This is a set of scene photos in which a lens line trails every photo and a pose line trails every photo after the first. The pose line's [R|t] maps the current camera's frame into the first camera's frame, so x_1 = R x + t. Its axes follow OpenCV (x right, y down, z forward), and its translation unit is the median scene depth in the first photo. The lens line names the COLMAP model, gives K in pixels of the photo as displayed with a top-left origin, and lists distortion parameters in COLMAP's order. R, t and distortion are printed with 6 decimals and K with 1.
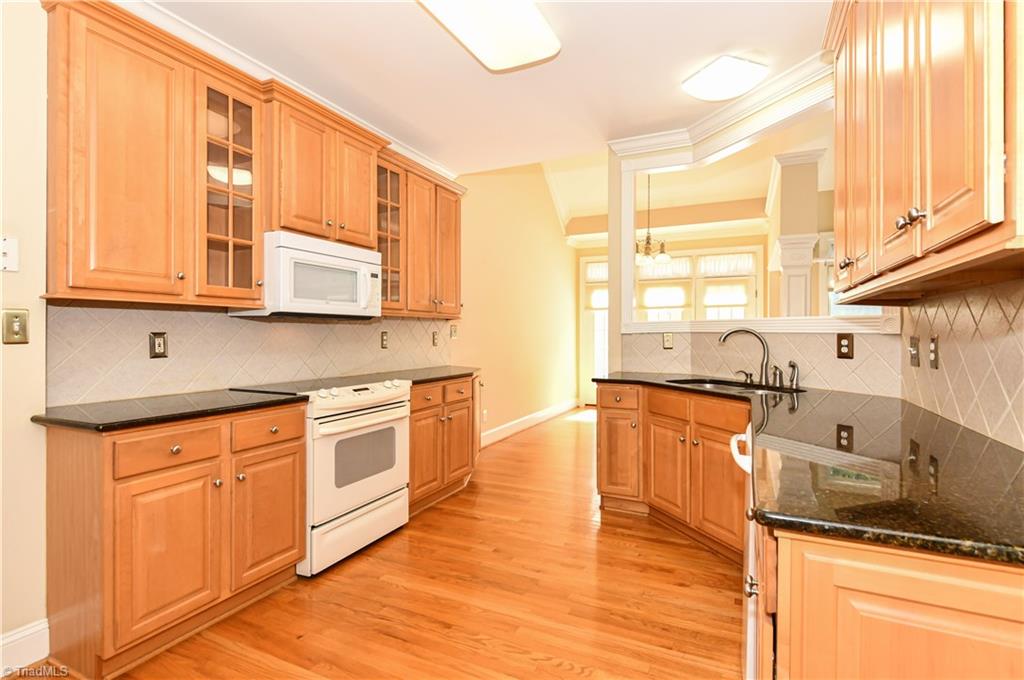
lens RADIAL K [[493.3, 0, 510.7], [0, 493.3, 333.7], [0, 0, 1]] dist [0.011000, -0.011472]
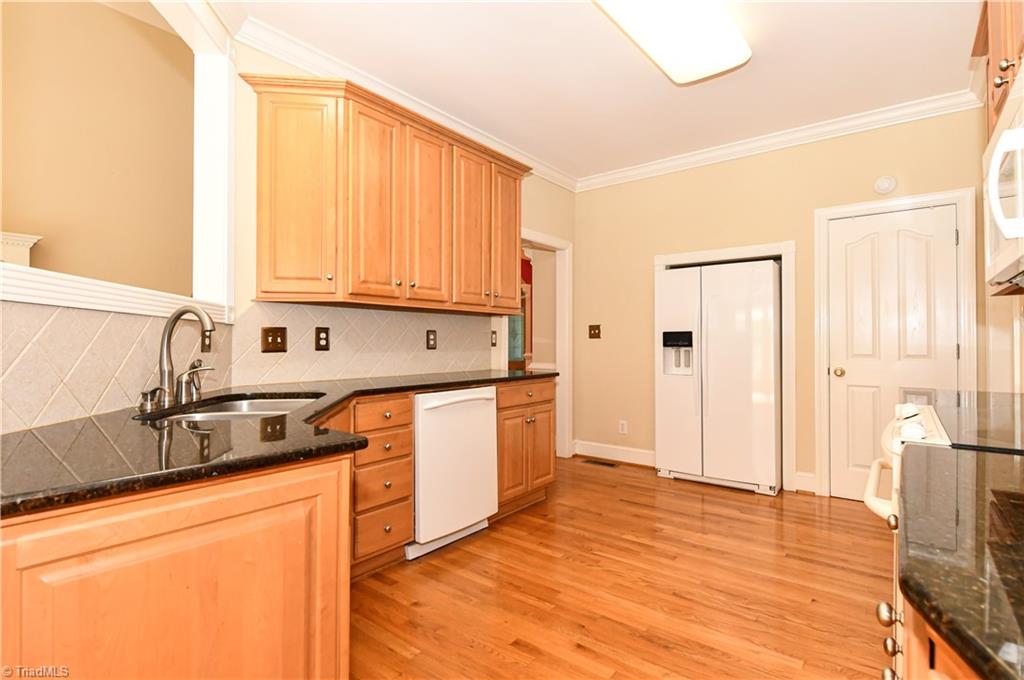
lens RADIAL K [[493.3, 0, 516.5], [0, 493.3, 335.3], [0, 0, 1]] dist [0.011000, -0.011472]
pose [[-0.977240, -0.003276, 0.212111, -0.003899], [-0.006478, 0.999875, -0.014404, 0.021317], [-0.212037, -0.015450, -0.977140, 1.199707]]
